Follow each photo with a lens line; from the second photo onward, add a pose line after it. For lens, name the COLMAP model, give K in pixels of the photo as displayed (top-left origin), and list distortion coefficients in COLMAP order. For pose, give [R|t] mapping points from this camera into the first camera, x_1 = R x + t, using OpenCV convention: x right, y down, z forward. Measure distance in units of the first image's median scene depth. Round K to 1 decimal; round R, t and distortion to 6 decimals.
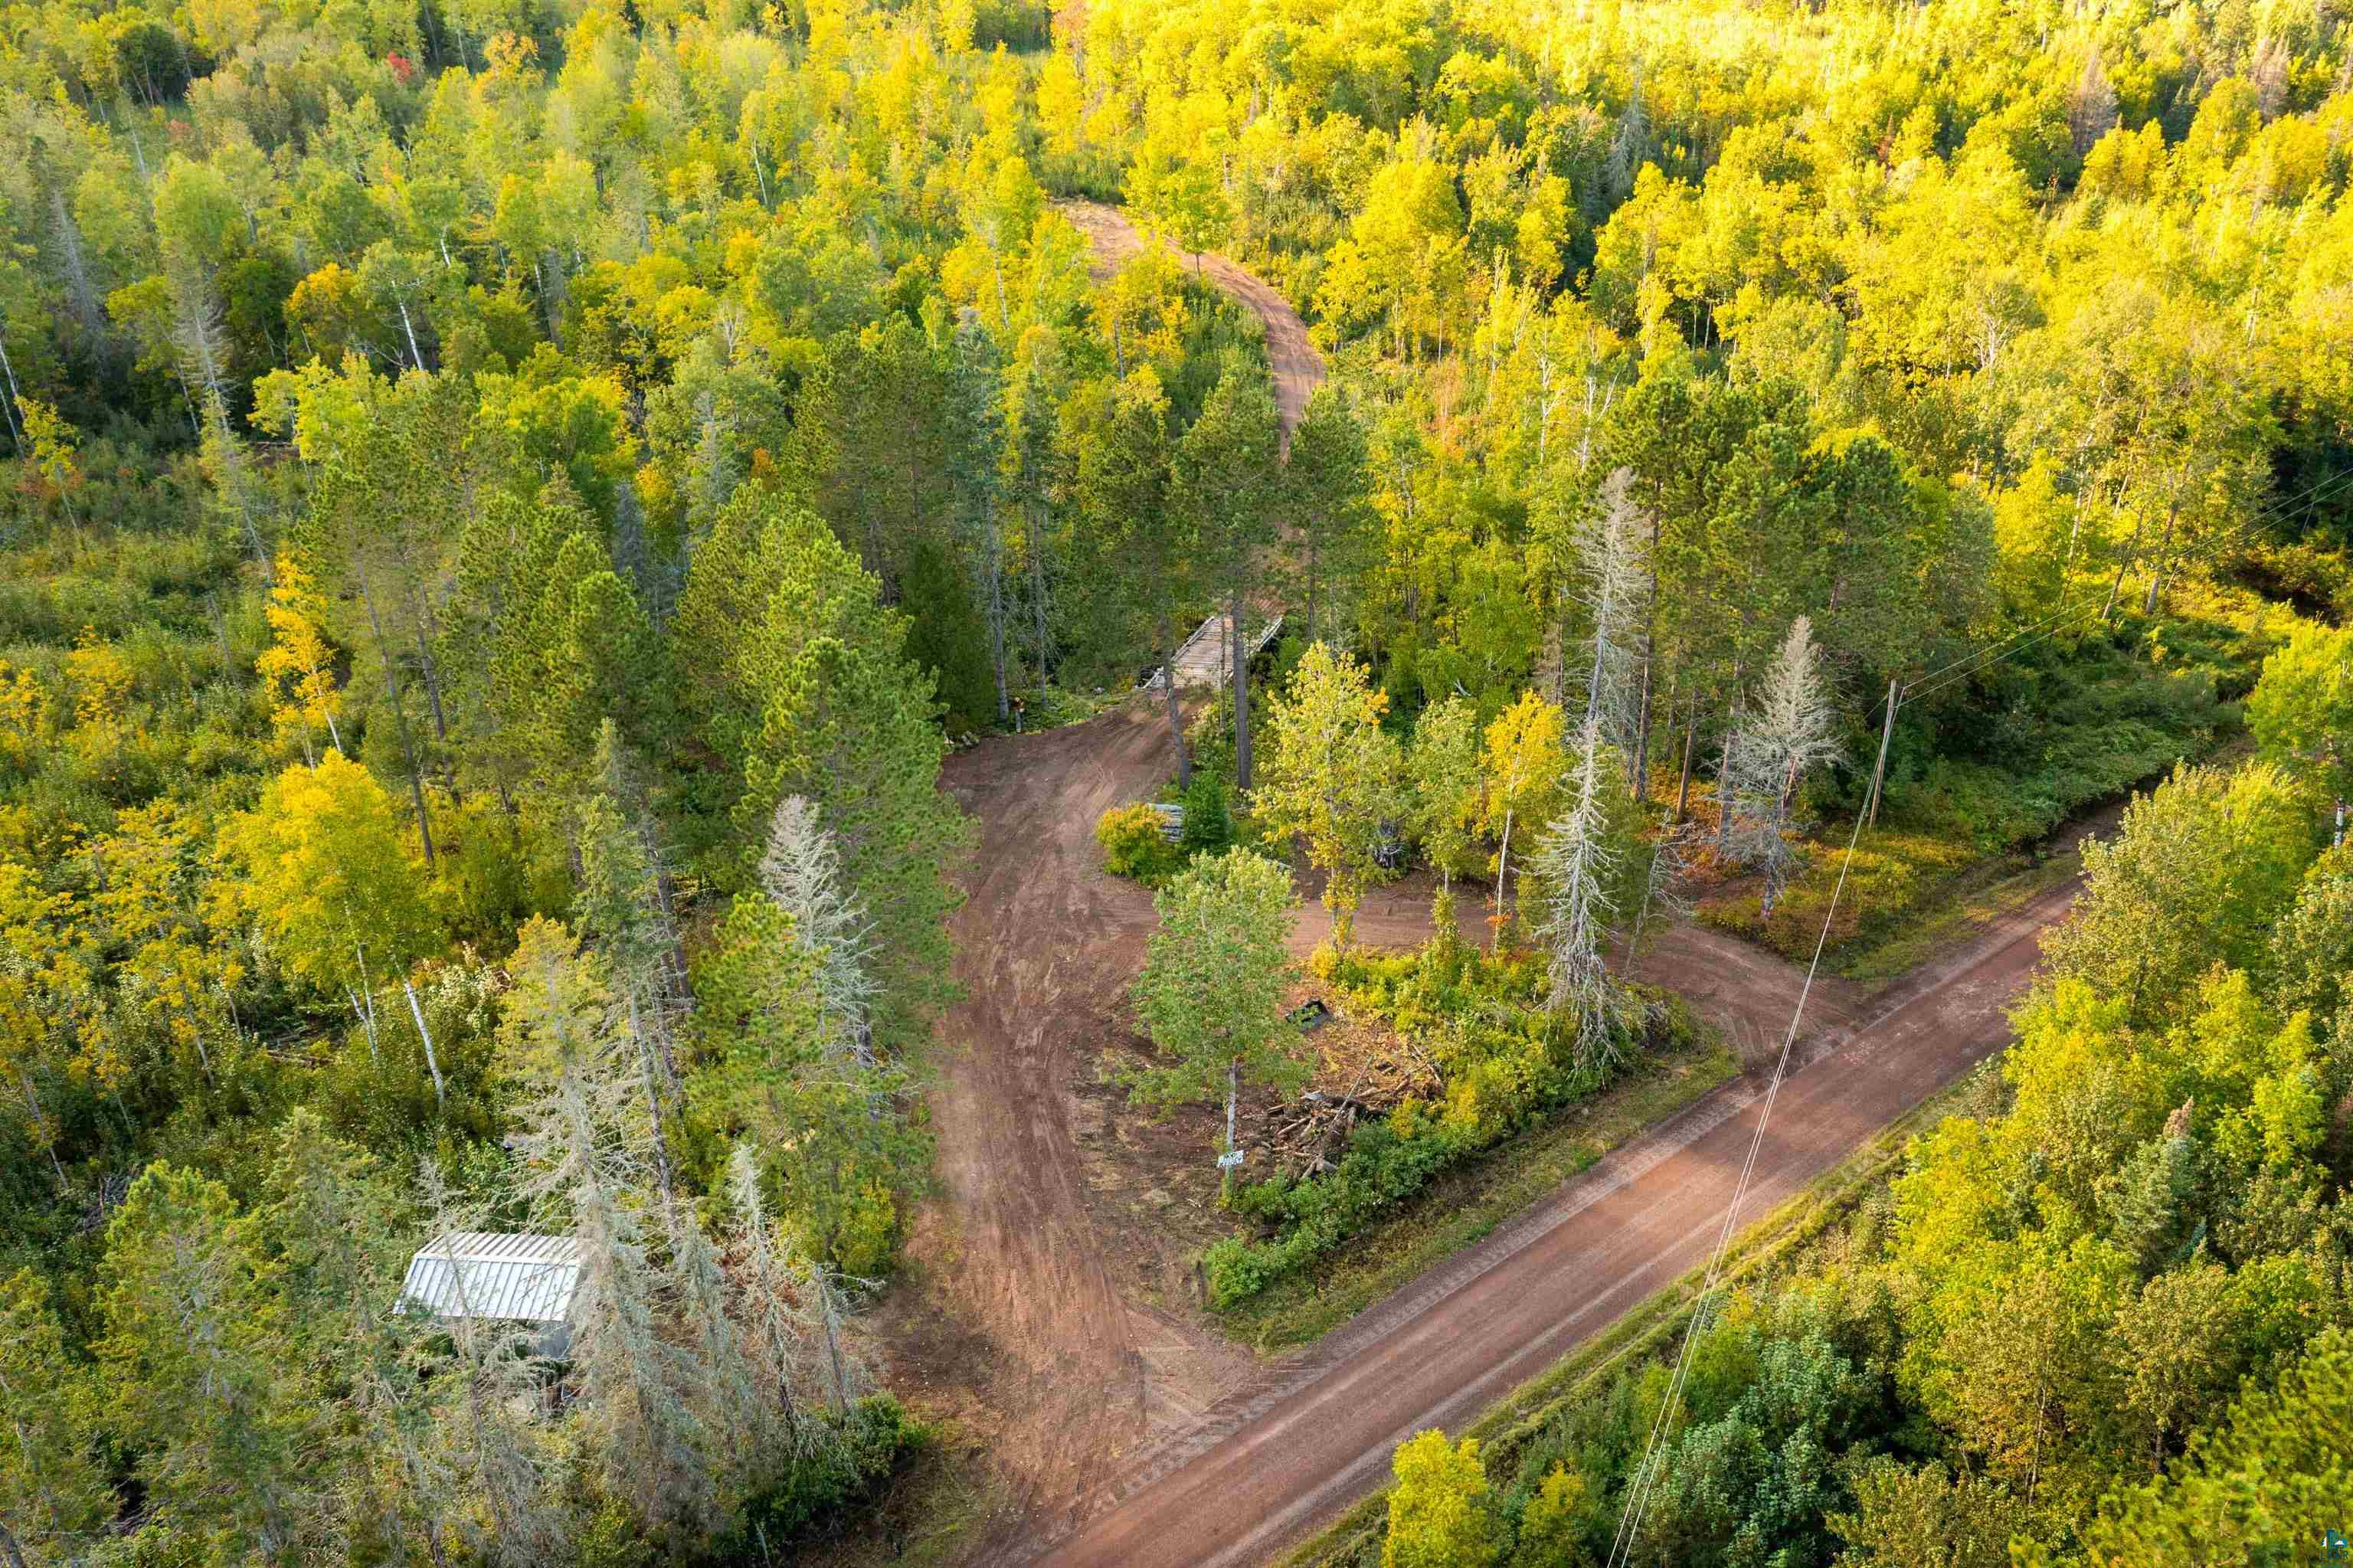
lens RADIAL K [[1901.8, 0, 1176.5], [0, 1901.8, 784.0], [0, 0, 1]] dist [-0.082449, -0.003099]
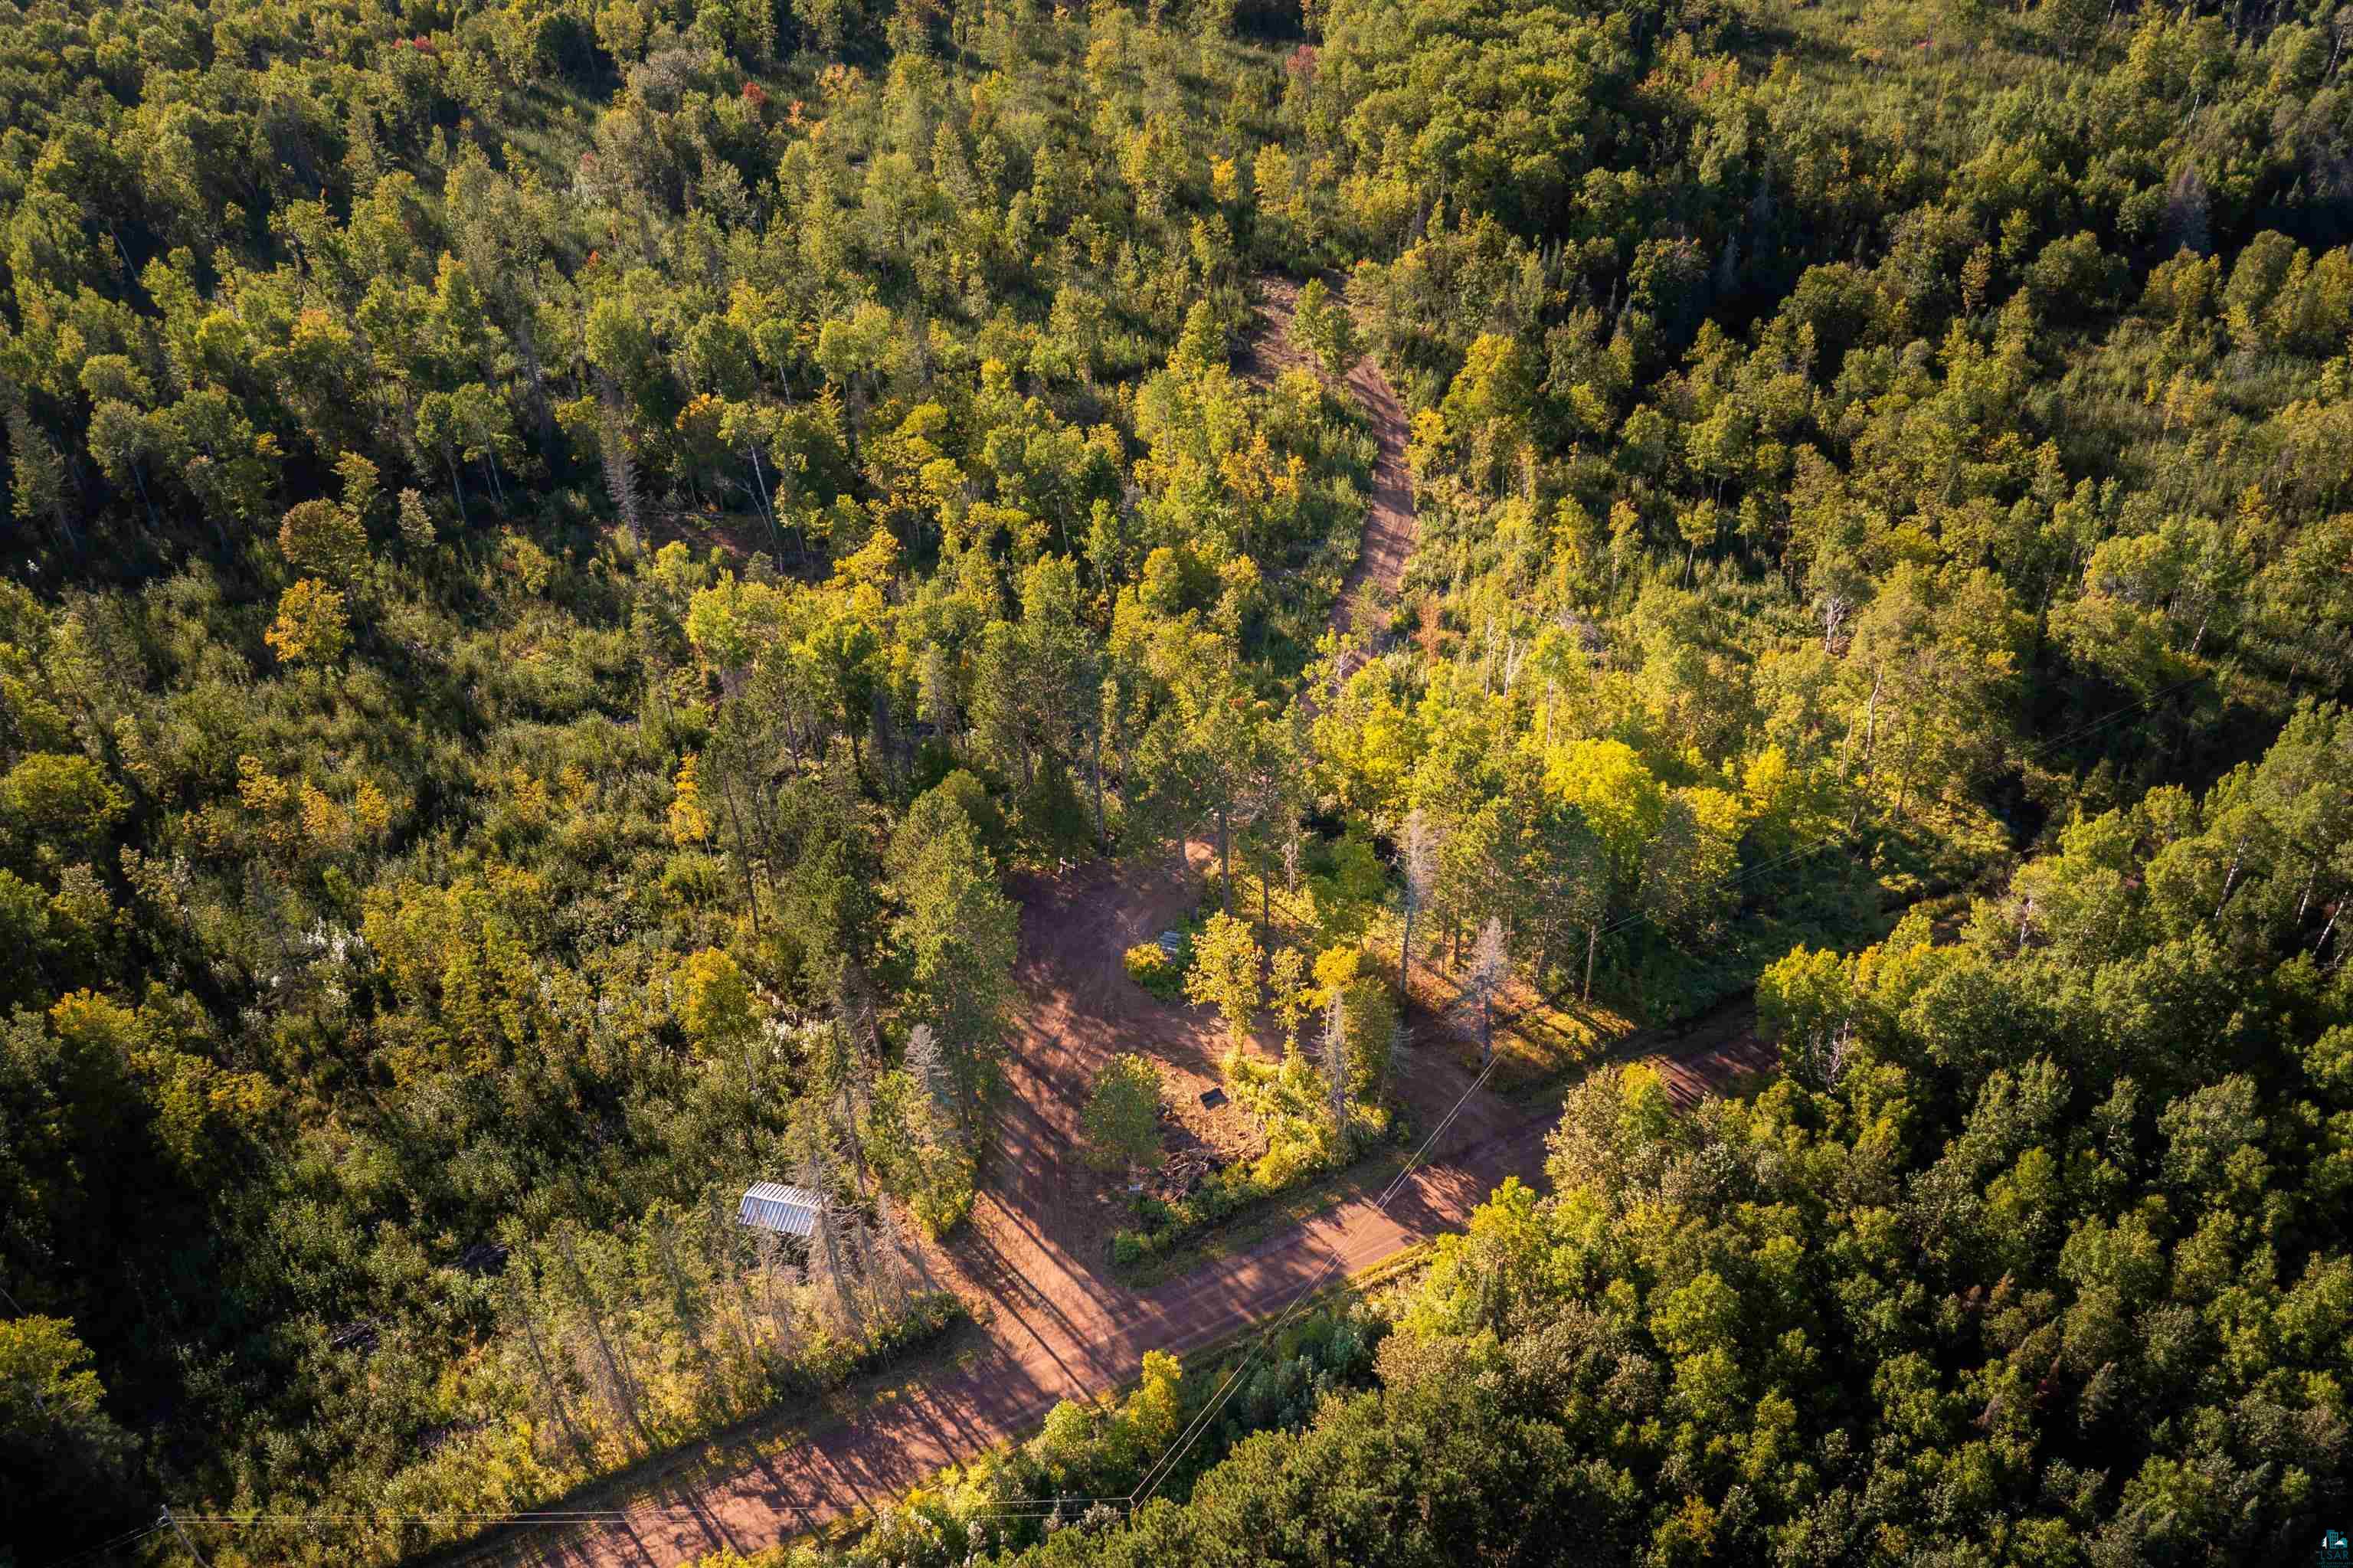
lens RADIAL K [[1901.8, 0, 1176.5], [0, 1901.8, 784.0], [0, 0, 1]] dist [-0.082449, -0.003099]
pose [[0.983298, 0.093313, -0.156259, 0.246847], [-0.068119, 0.984850, 0.159470, -0.390955], [0.168772, -0.146163, 0.974758, -0.632430]]
